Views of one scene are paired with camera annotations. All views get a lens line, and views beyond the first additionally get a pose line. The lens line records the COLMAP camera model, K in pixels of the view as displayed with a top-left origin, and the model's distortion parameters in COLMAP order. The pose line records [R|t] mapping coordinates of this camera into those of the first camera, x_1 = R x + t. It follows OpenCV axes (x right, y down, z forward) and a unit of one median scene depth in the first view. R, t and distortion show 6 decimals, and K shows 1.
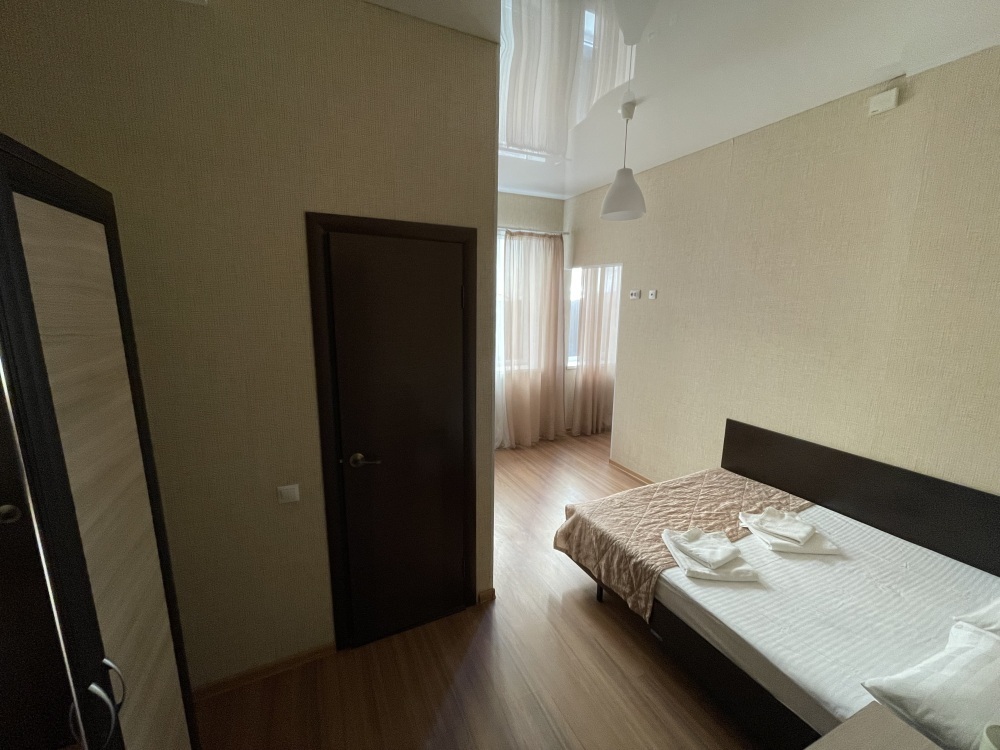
lens RADIAL K [[397.7, 0, 496.2], [0, 397.7, 372.6], [0, 0, 1]] dist [-0.014752, 0.000605]
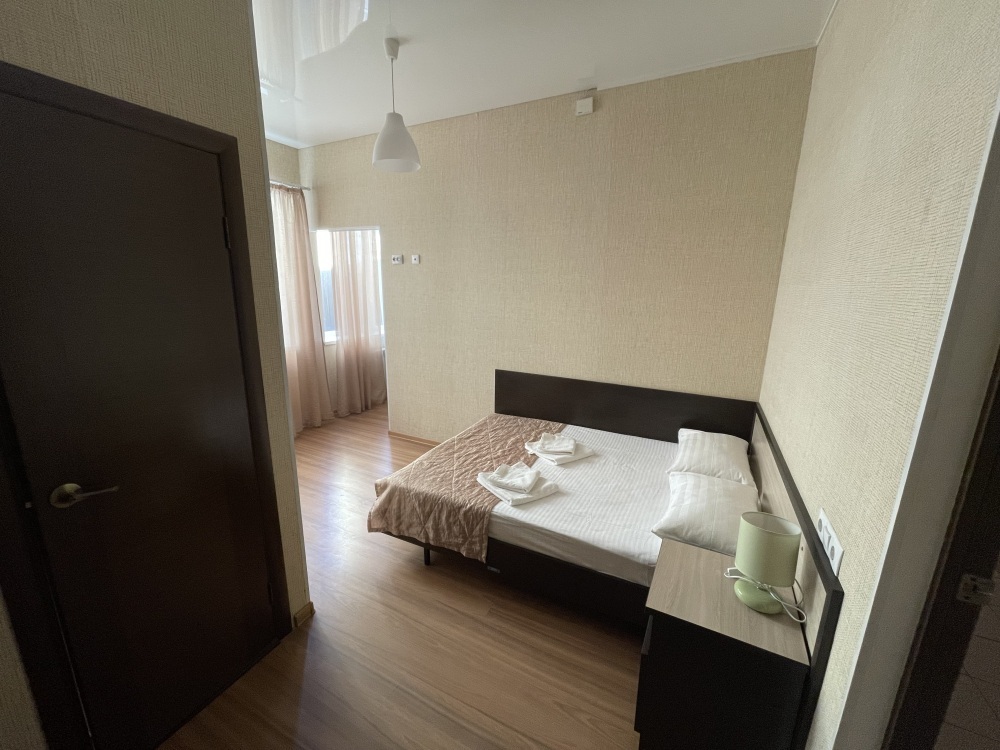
lens RADIAL K [[397.7, 0, 496.2], [0, 397.7, 372.6], [0, 0, 1]] dist [-0.014752, 0.000605]
pose [[0.794875, -0.129744, 0.592739, -0.120990], [0.101139, 0.991536, 0.081407, 0.042239], [-0.598285, -0.004759, 0.801270, 0.111189]]
